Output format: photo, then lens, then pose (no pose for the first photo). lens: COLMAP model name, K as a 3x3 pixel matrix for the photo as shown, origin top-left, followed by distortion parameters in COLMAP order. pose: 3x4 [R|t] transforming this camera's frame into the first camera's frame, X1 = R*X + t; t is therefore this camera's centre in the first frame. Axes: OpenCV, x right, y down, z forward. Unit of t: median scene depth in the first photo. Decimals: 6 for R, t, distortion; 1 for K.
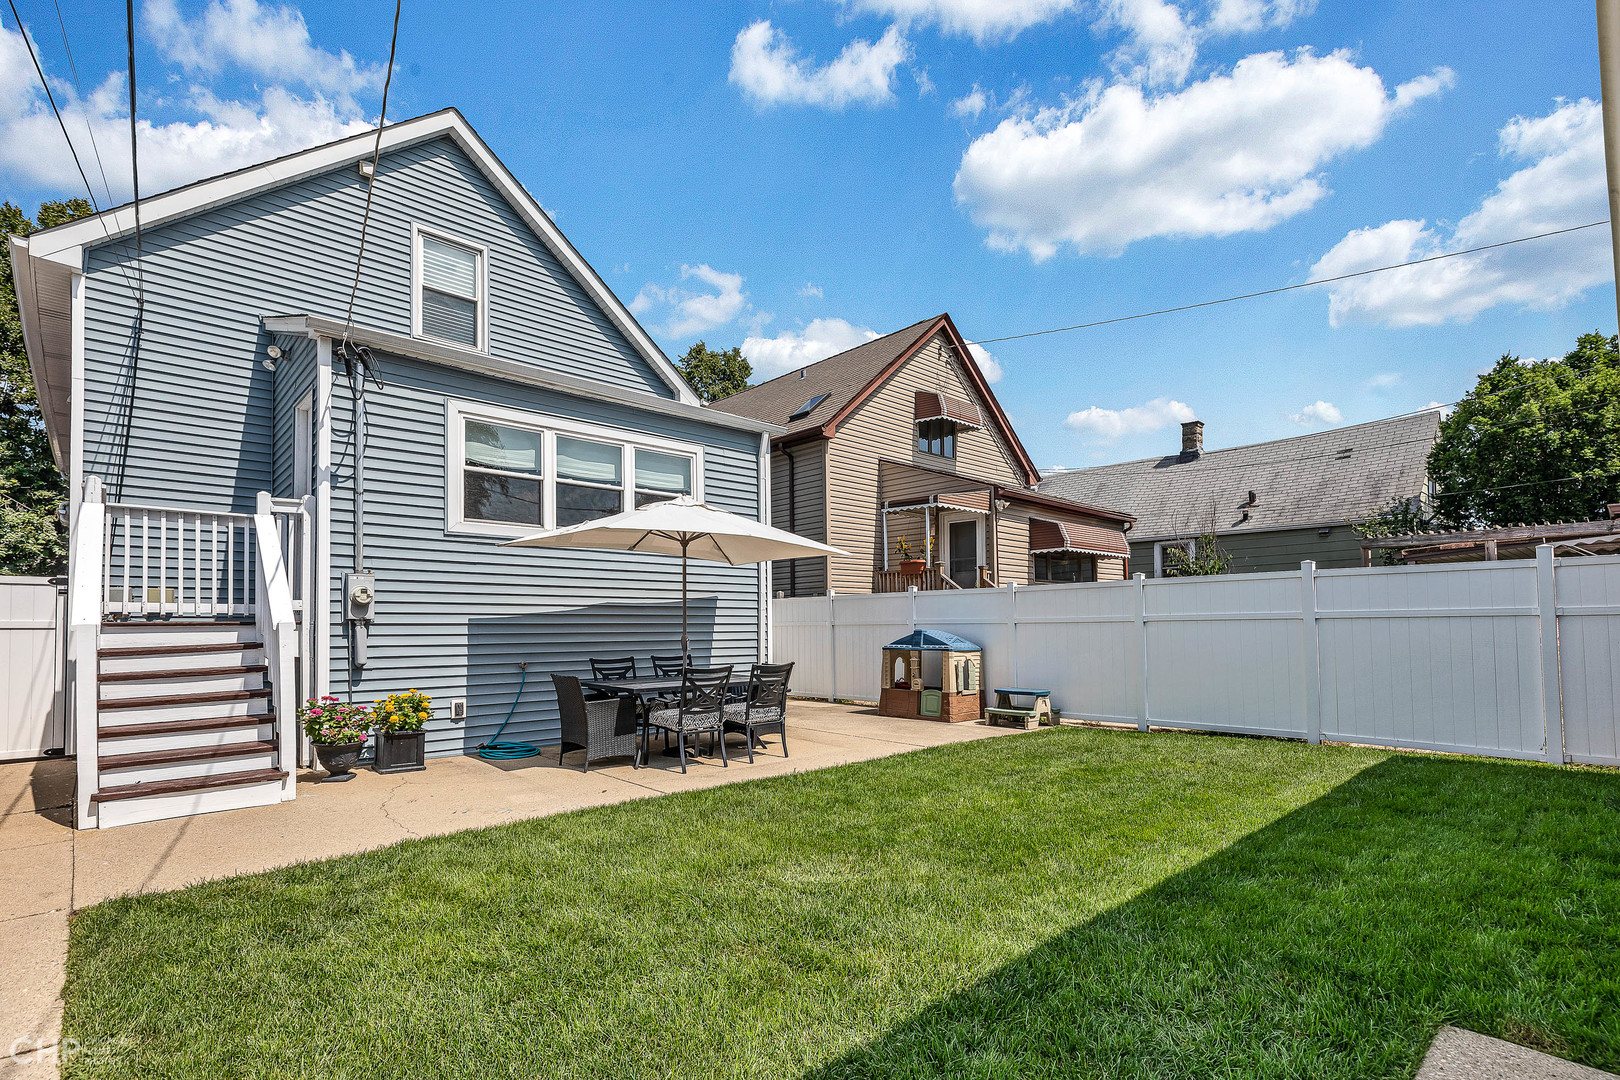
lens RADIAL K [[750.7, 0, 806.7], [0, 750.7, 599.2], [0, 0, 1]] dist [0.003667, -0.000120]
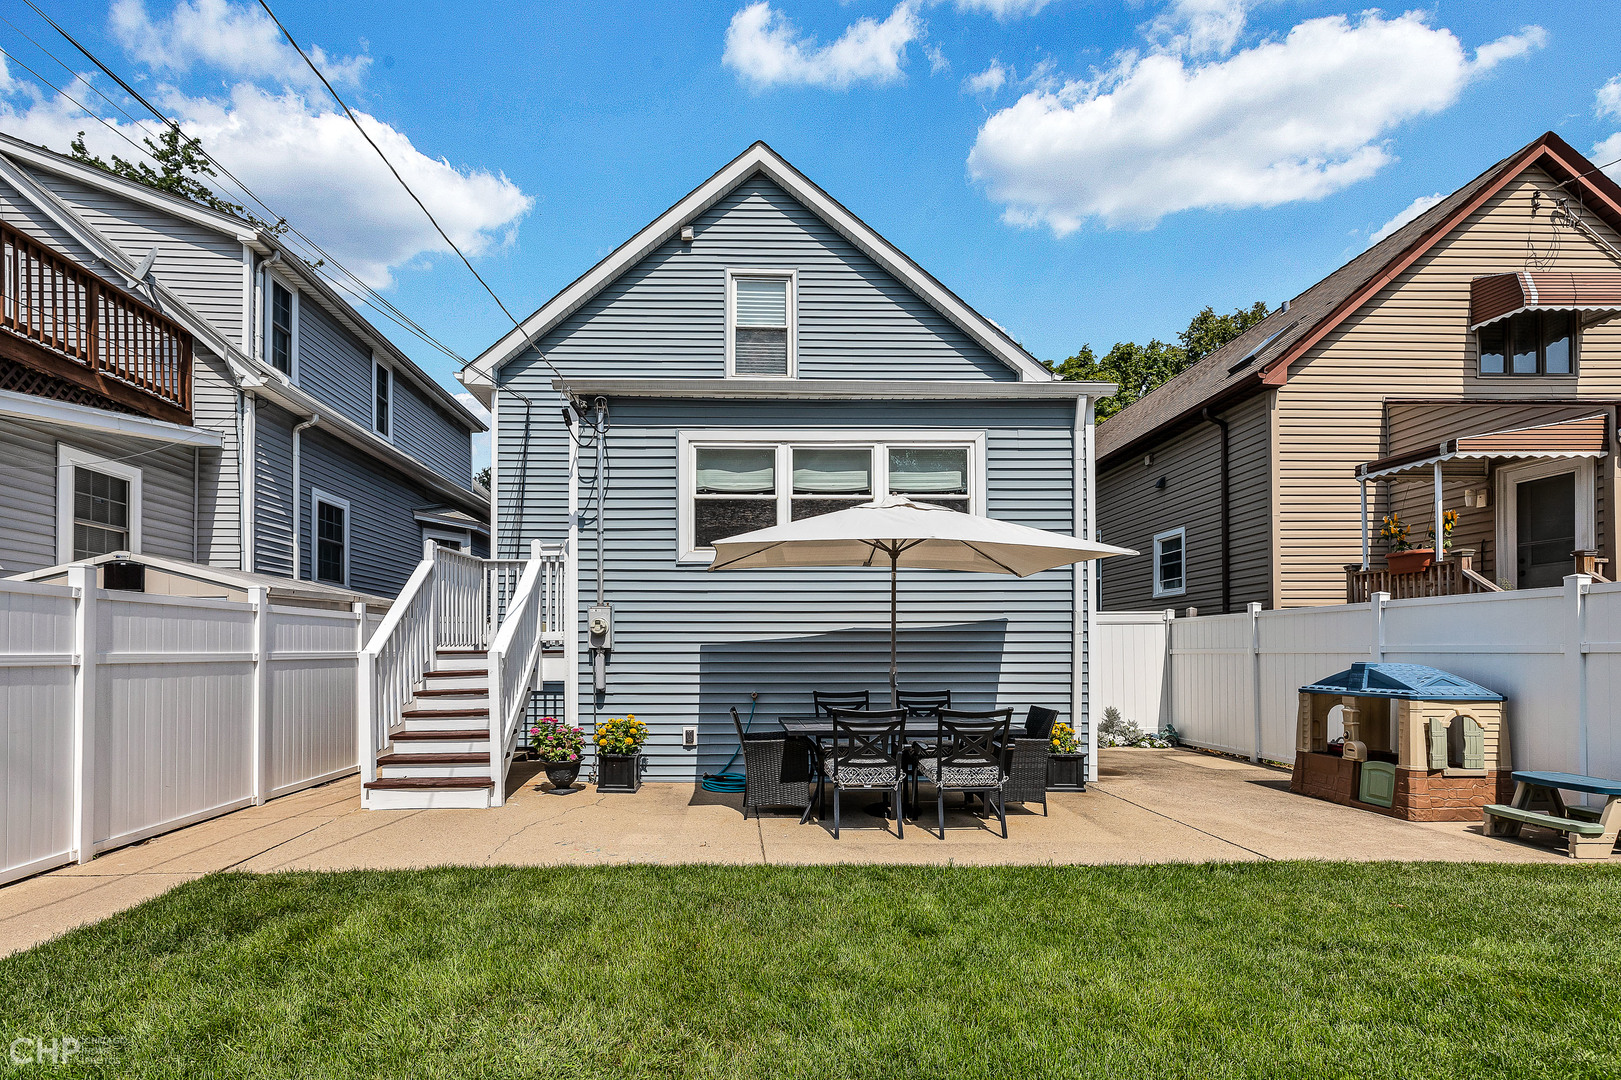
lens RADIAL K [[751.1, 0, 771.0], [0, 751.1, 644.6], [0, 0, 1]] dist [0.003667, -0.000120]
pose [[0.750694, -0.001808, -0.660648, 0.215109], [0.021170, 0.999549, 0.021319, 0.002345], [0.660311, -0.029990, 0.750393, 0.235636]]
